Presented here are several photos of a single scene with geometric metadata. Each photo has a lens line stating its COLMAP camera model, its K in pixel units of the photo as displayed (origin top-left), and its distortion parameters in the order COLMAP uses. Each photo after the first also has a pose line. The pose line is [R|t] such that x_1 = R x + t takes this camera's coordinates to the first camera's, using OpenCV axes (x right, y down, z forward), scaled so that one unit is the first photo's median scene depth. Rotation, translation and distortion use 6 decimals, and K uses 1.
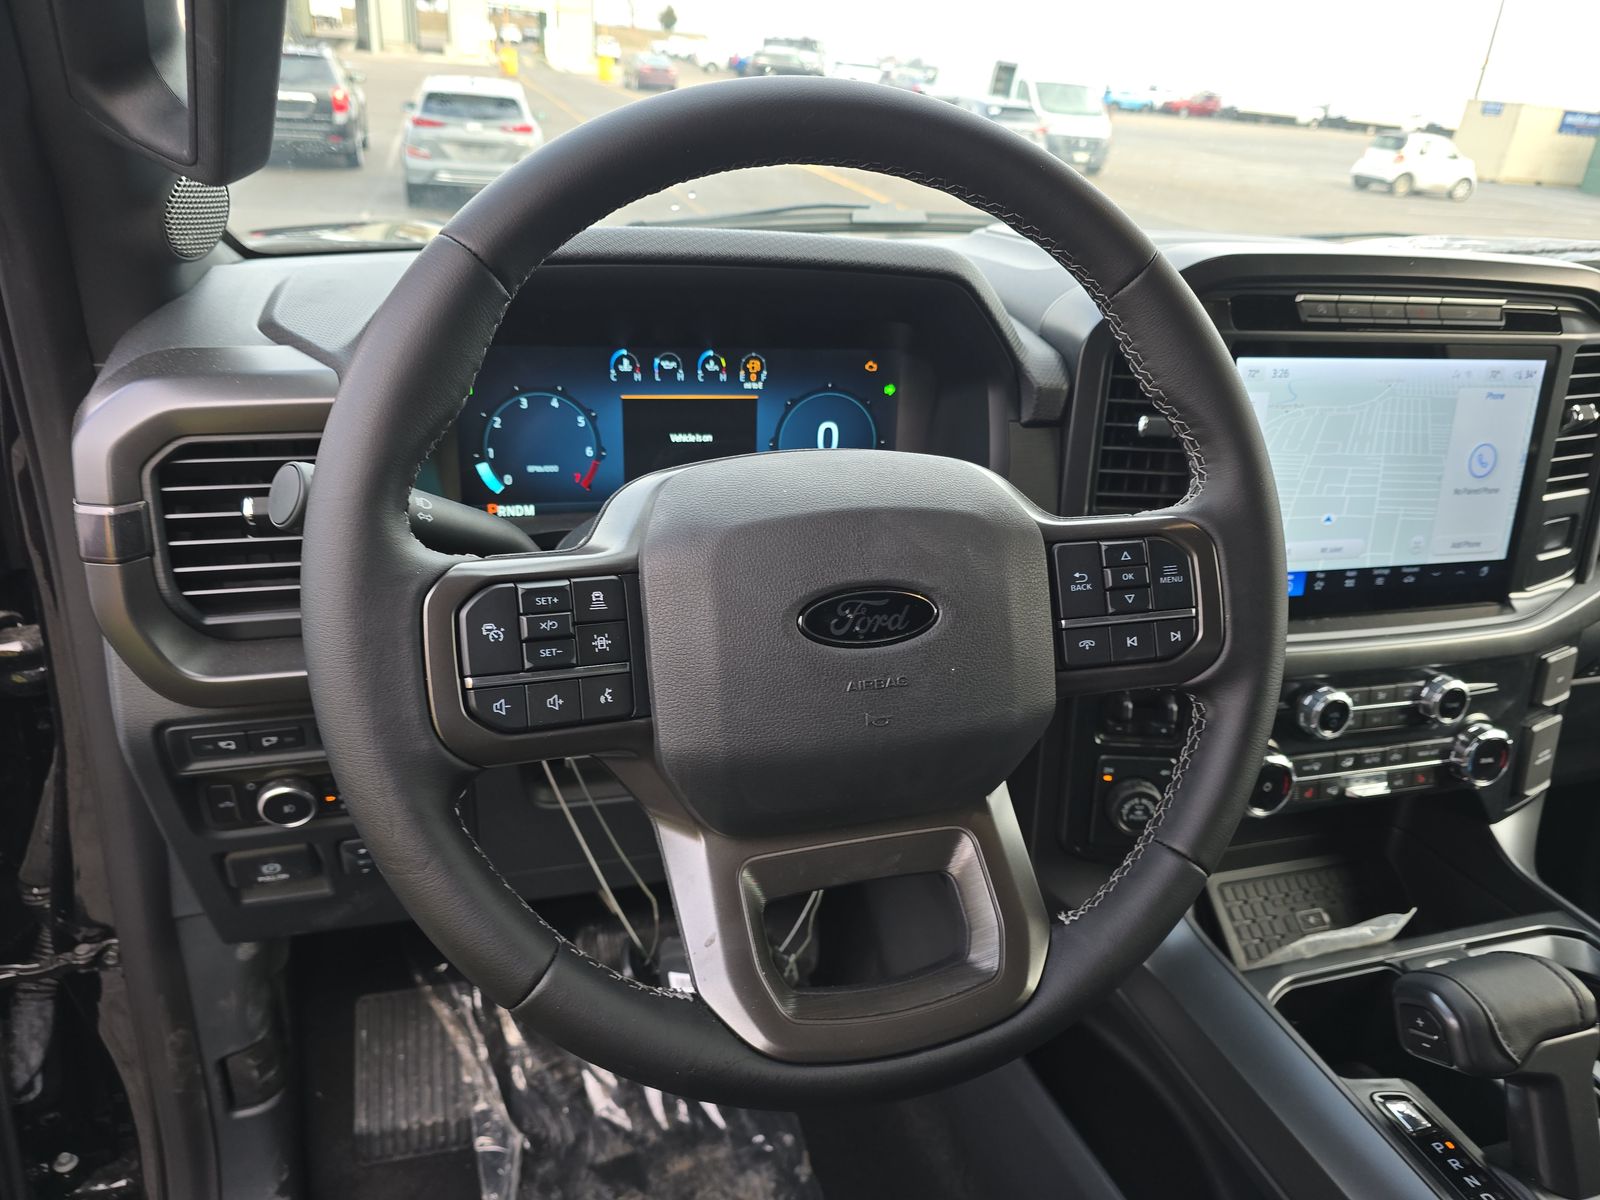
lens RADIAL K [[1067.7, 0, 800.0], [0, 1067.7, 600.0], [0, 0, 1]] dist [0.015099, -0.002505]
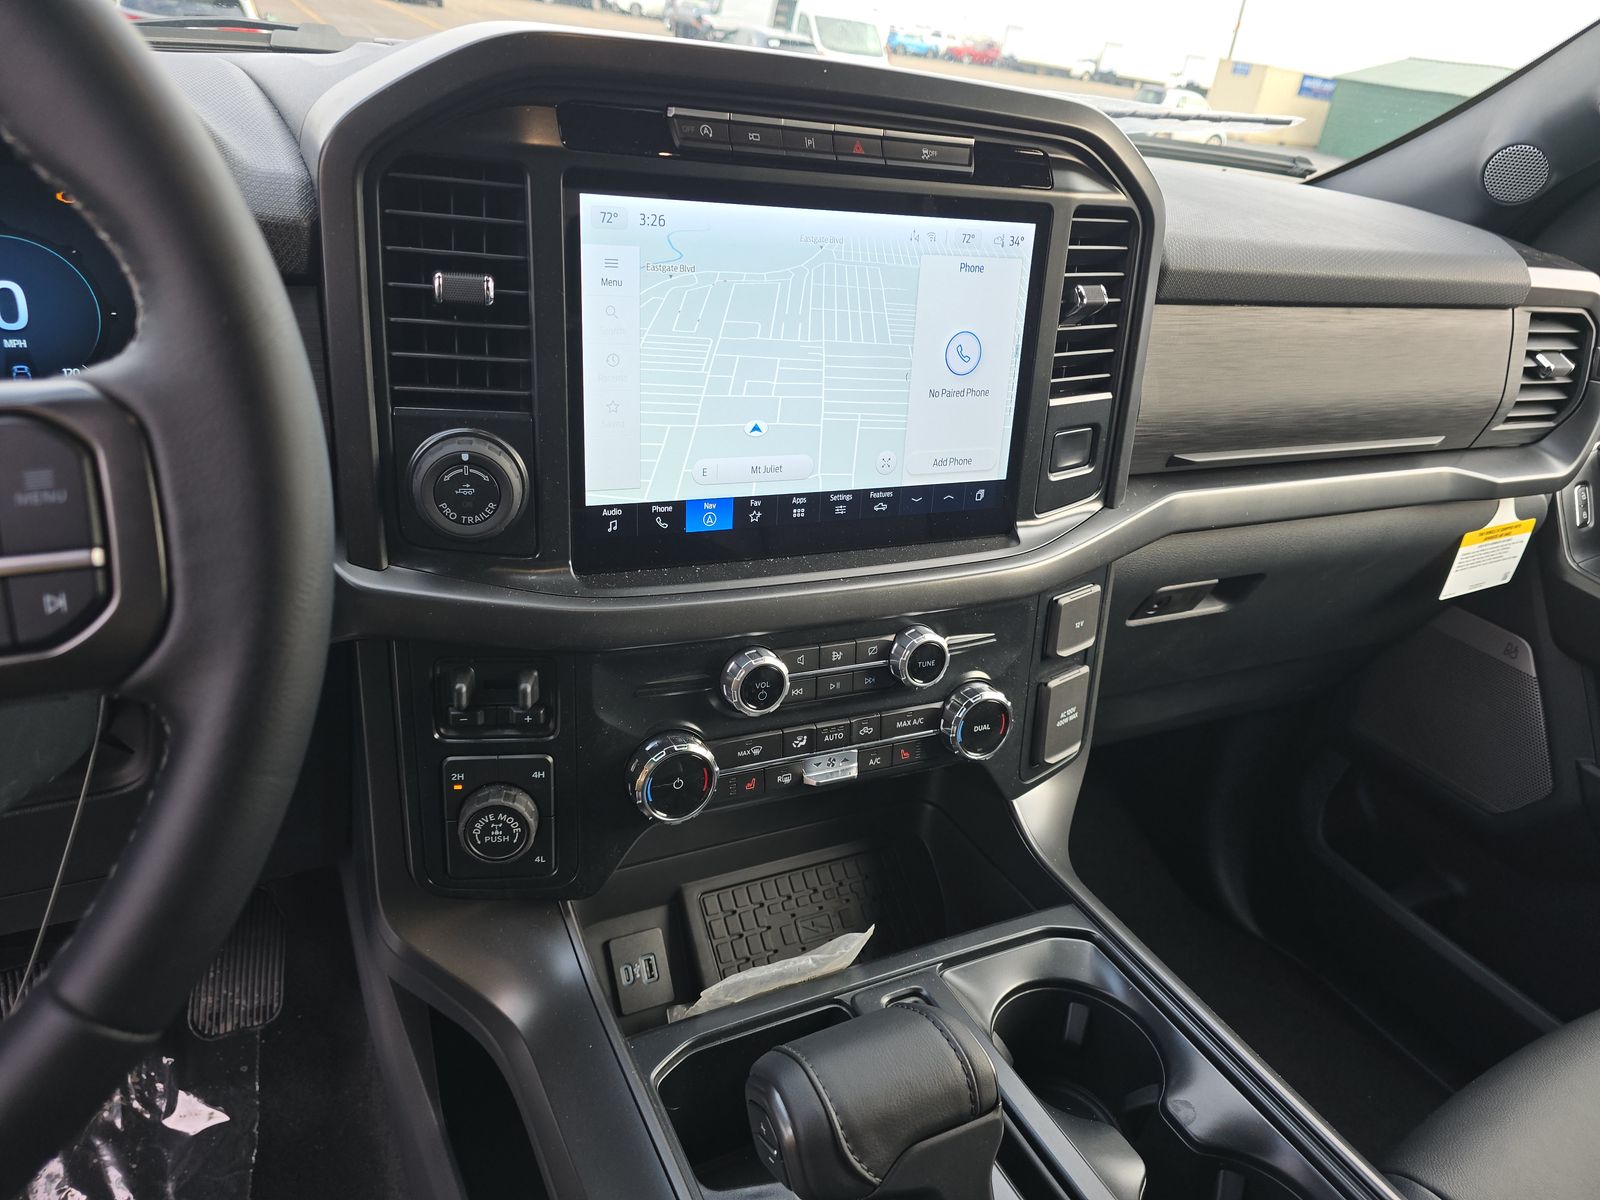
lens RADIAL K [[1045.0, 0, 800.0], [0, 1045.0, 600.0], [0, 0, 1]] dist [0.065523, -0.055753]
pose [[0.985631, -0.033222, 0.165614, 0.376267], [0.024796, 0.998303, 0.052688, 0.007317], [-0.167083, -0.047824, 0.984782, 0.246092]]
